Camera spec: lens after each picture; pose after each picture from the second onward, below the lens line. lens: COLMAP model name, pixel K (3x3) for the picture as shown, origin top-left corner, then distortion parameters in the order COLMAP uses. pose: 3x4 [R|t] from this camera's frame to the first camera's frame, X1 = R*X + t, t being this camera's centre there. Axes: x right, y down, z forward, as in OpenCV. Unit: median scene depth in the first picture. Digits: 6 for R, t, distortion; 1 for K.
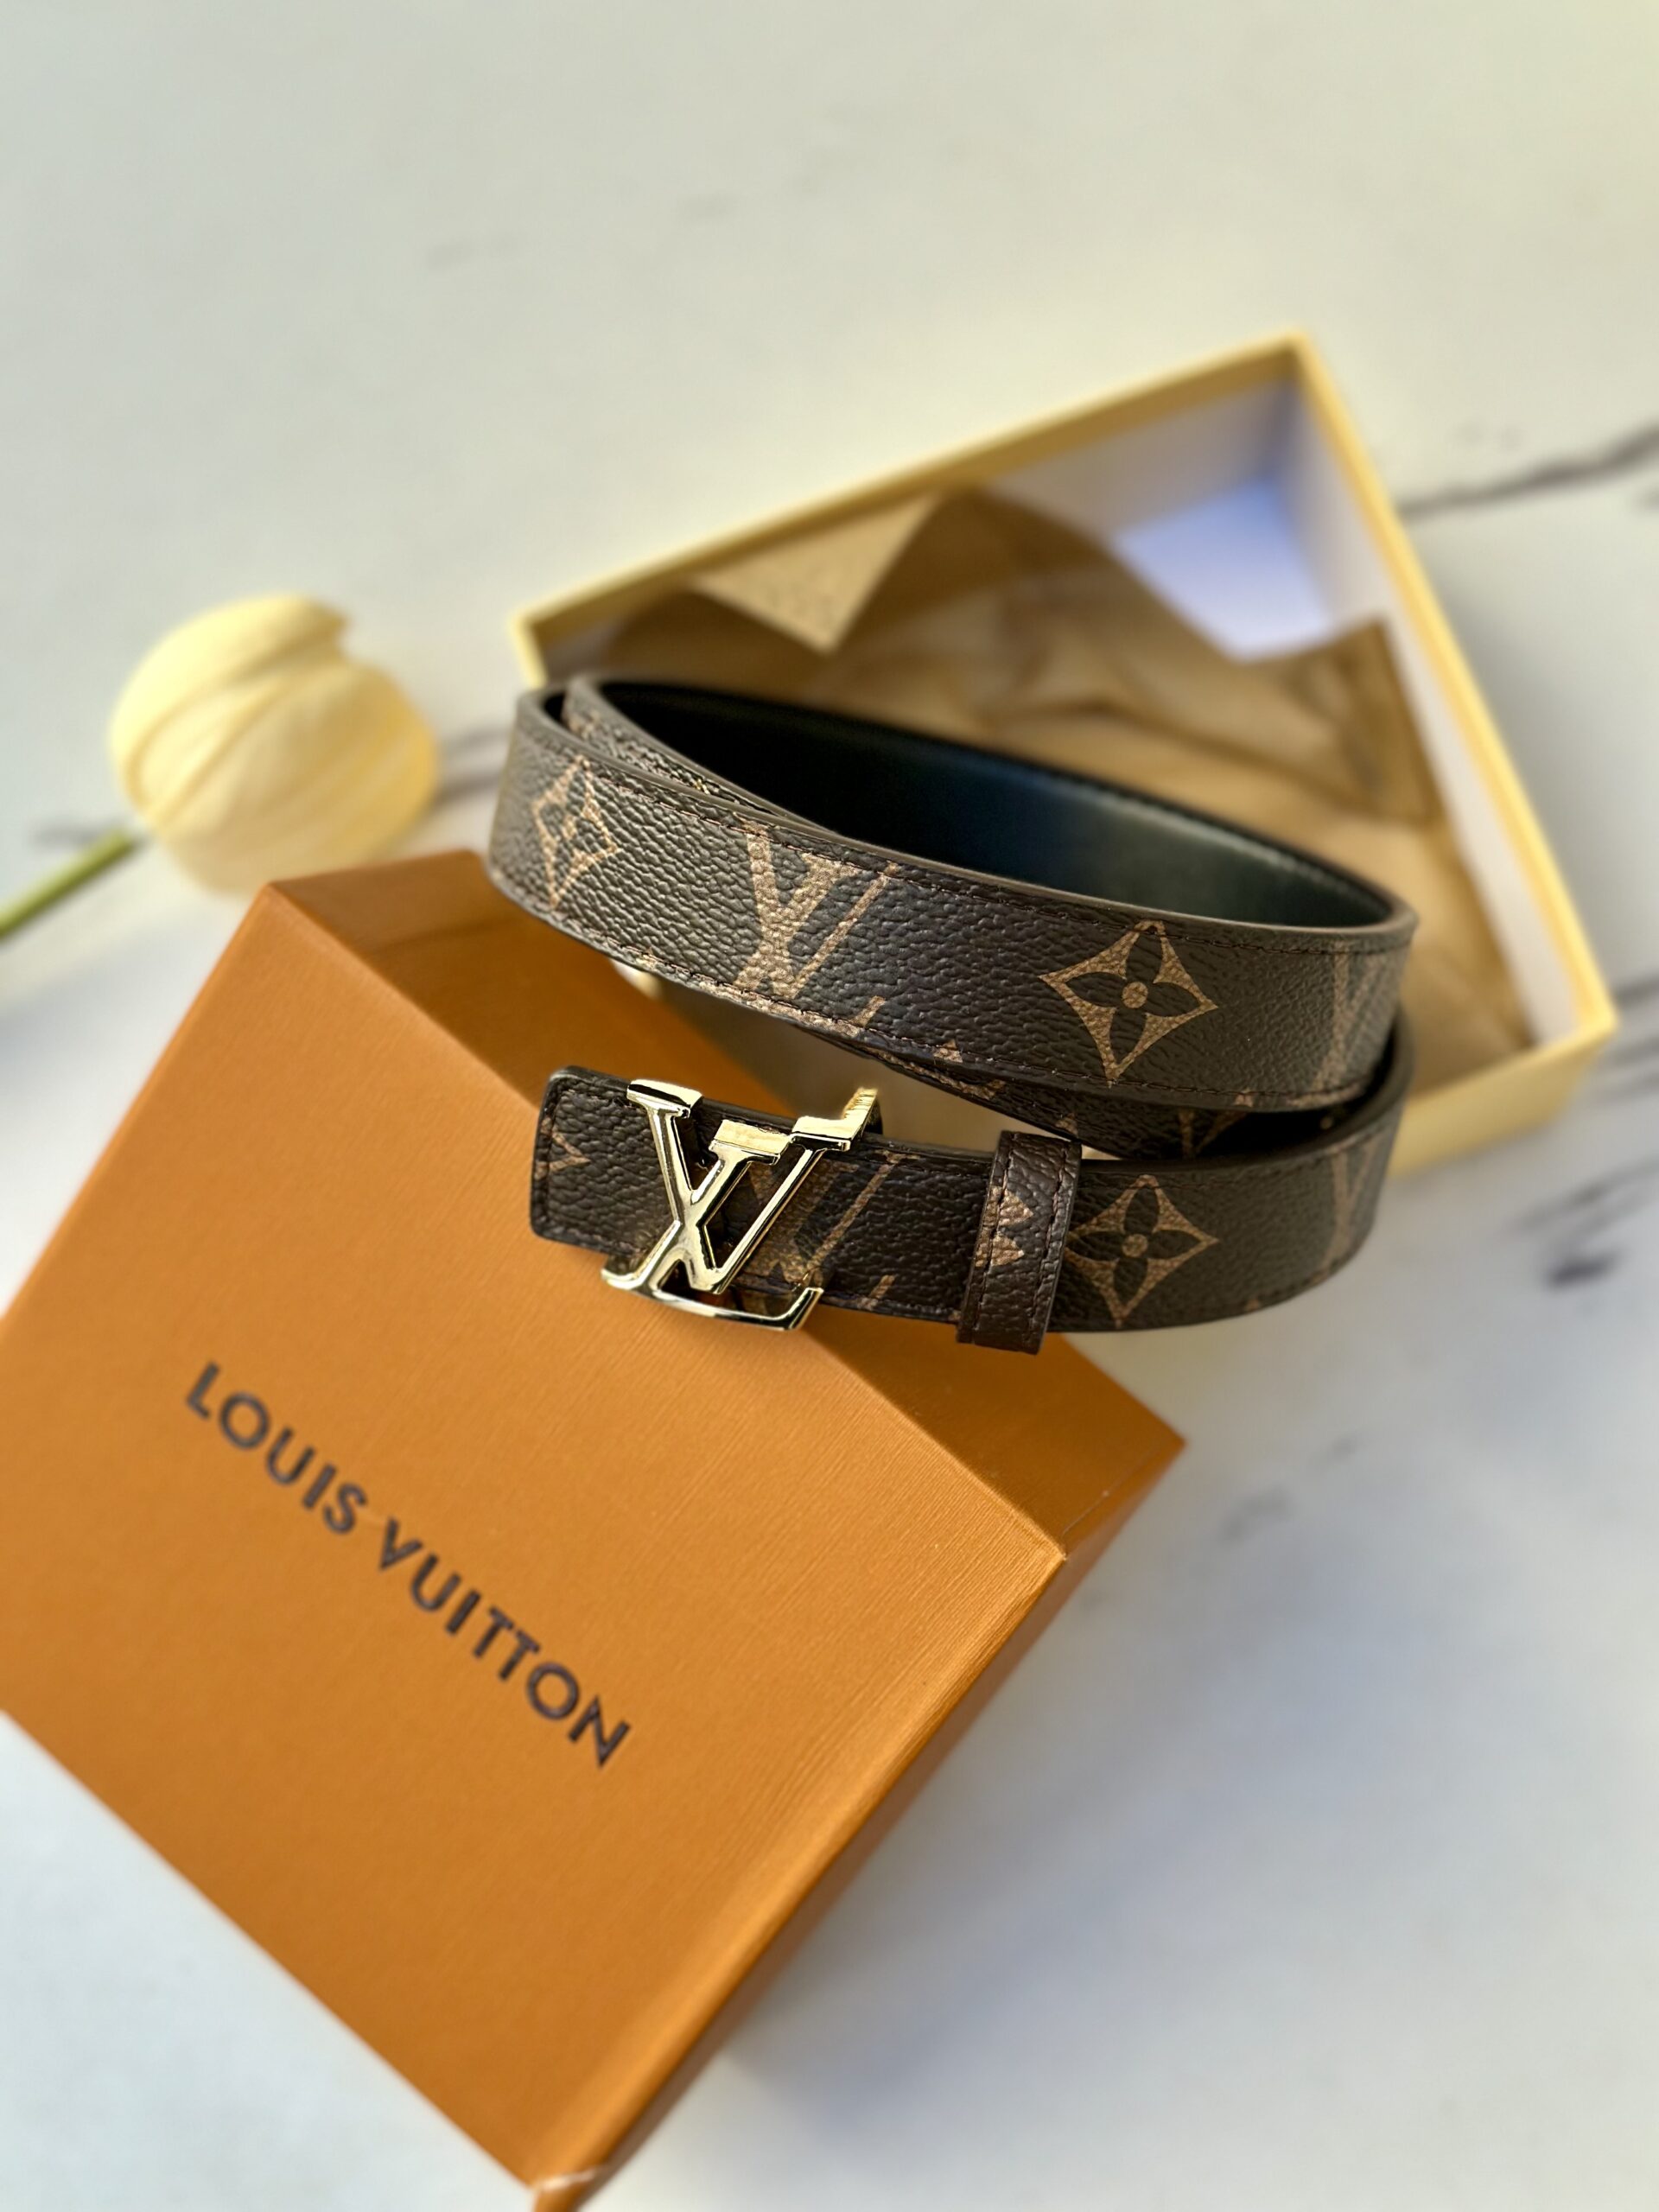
lens RADIAL K [[3194.0, 0, 838.3], [0, 3194.0, 1107.5], [0, 0, 1]] dist [0.146291, -0.199843]
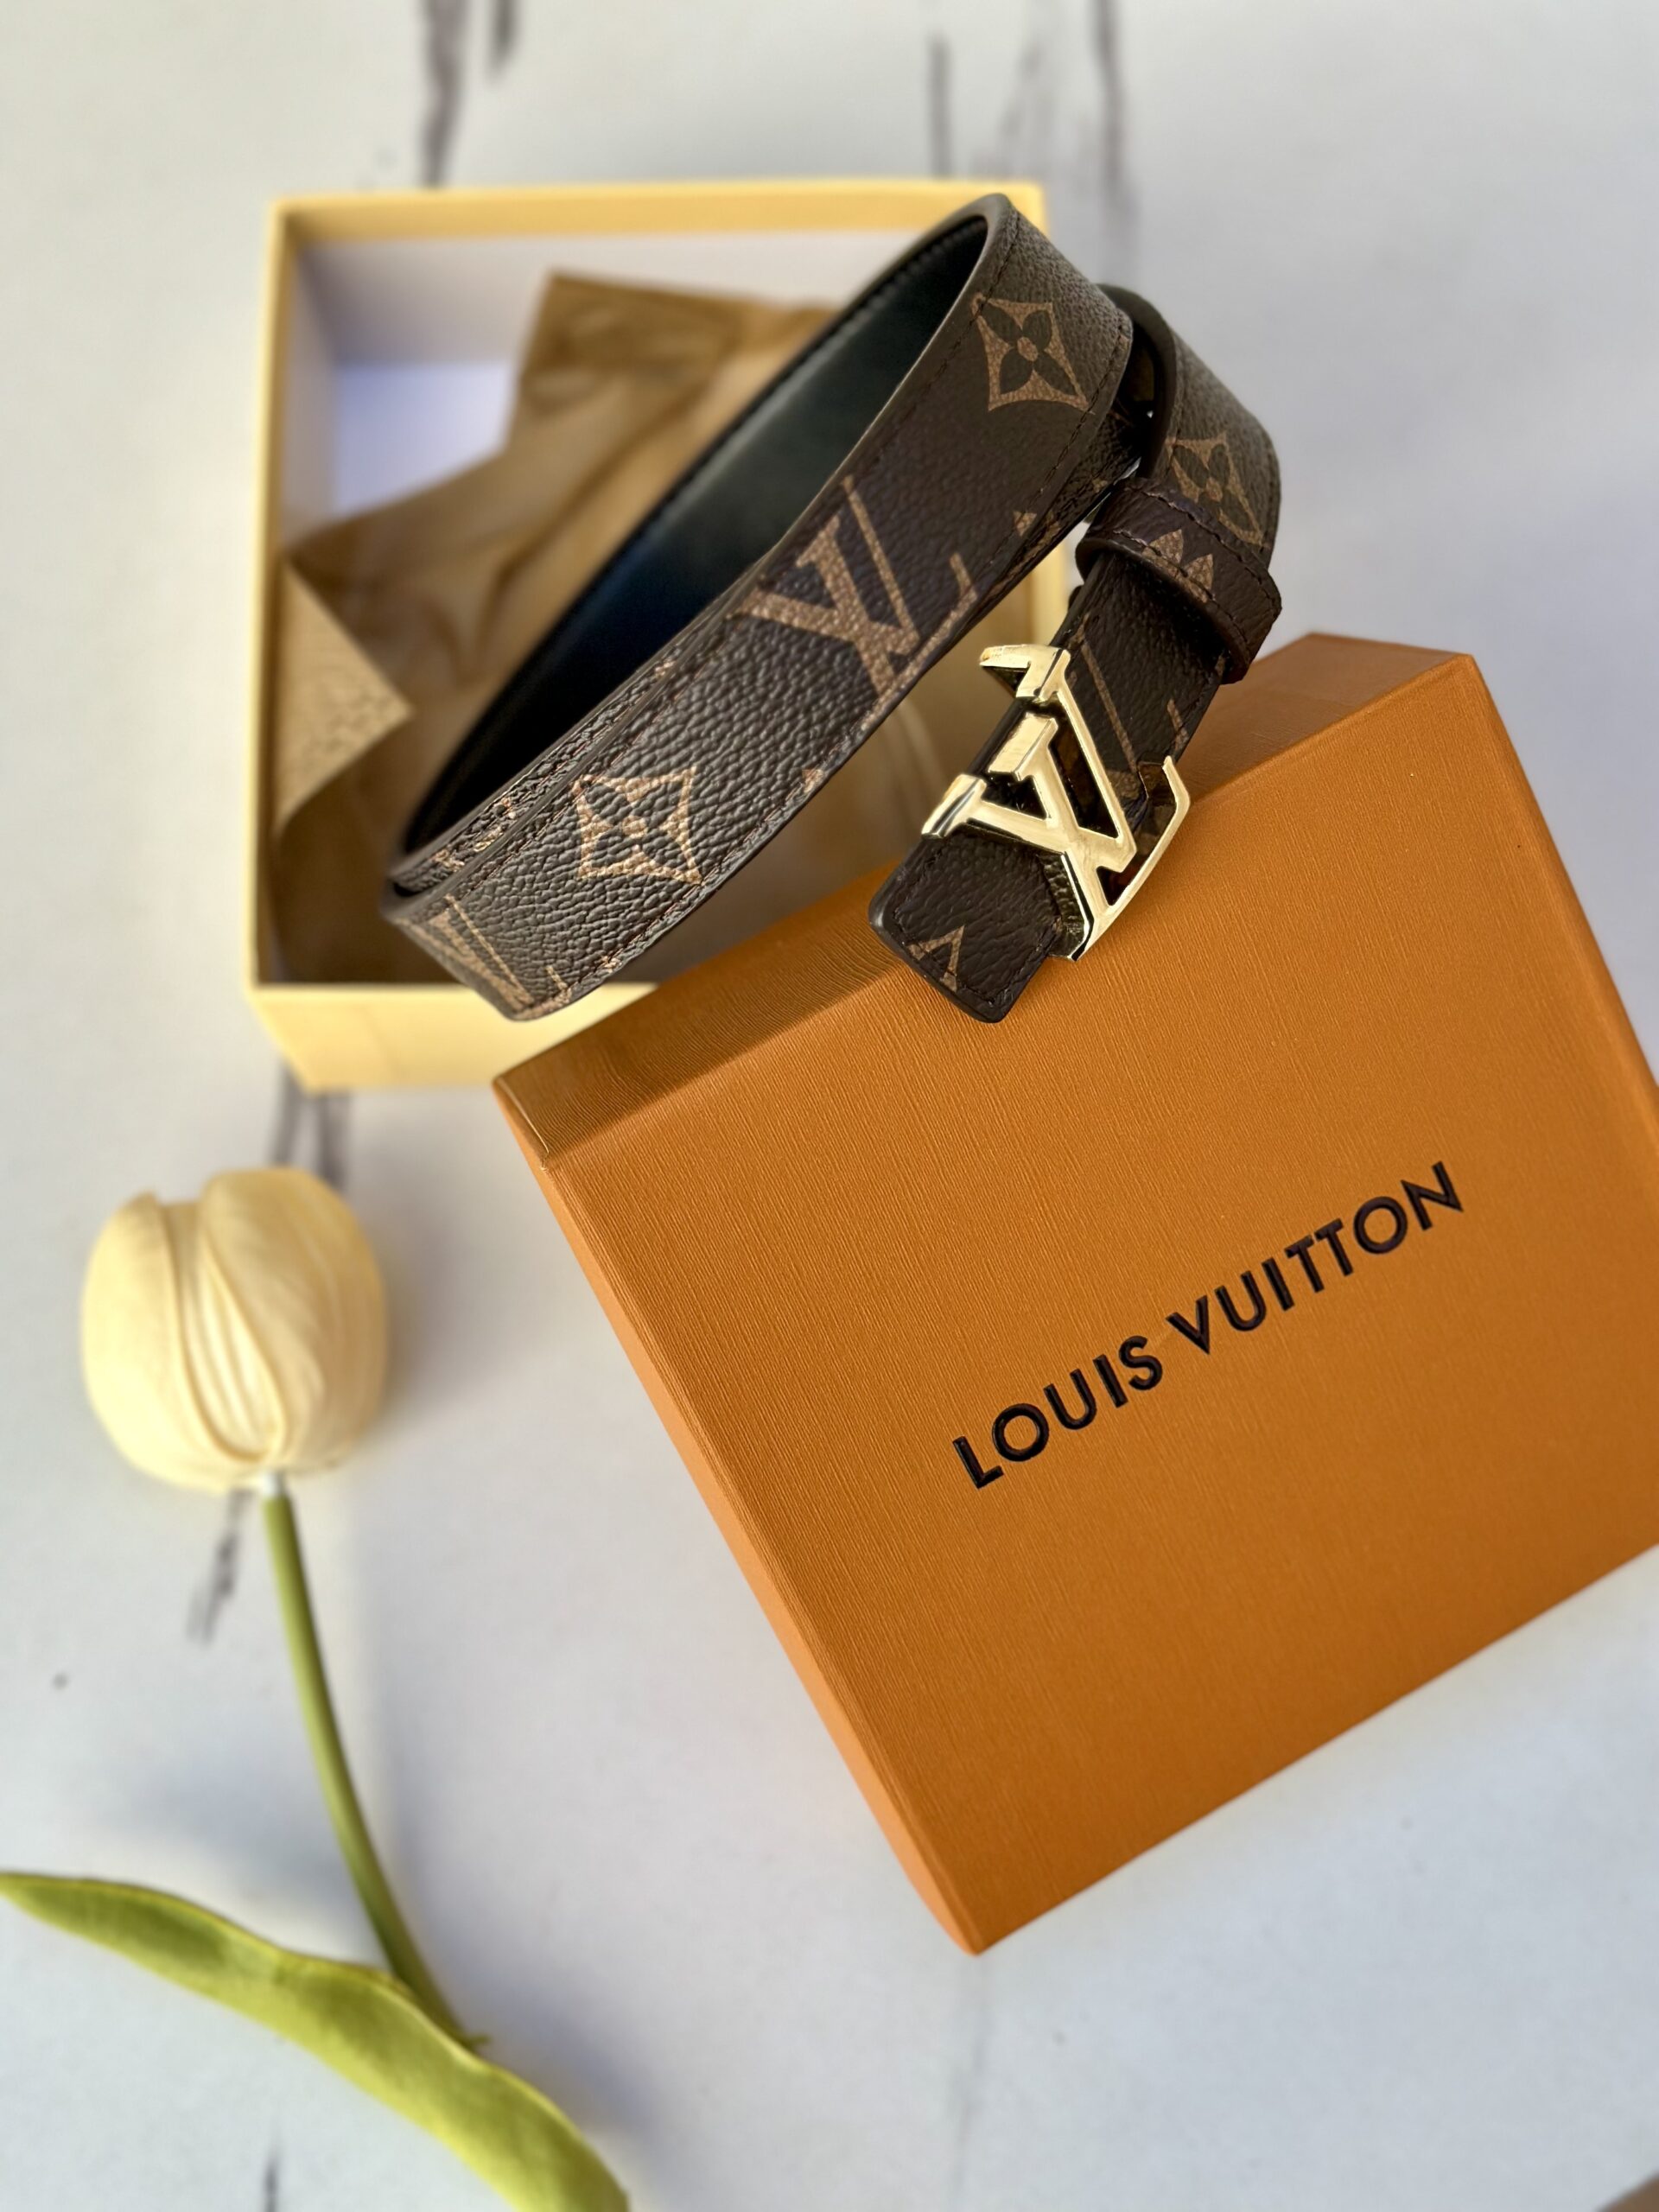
lens RADIAL K [[3241.7, 0, 831.3], [0, 3241.7, 1139.5], [0, 0, 1]] dist [0.191594, -0.756902]
pose [[0.338173, -0.899156, 0.277772, -0.433853], [0.914771, 0.383381, 0.127328, -0.124850], [-0.220980, 0.211039, 0.952171, 0.061144]]
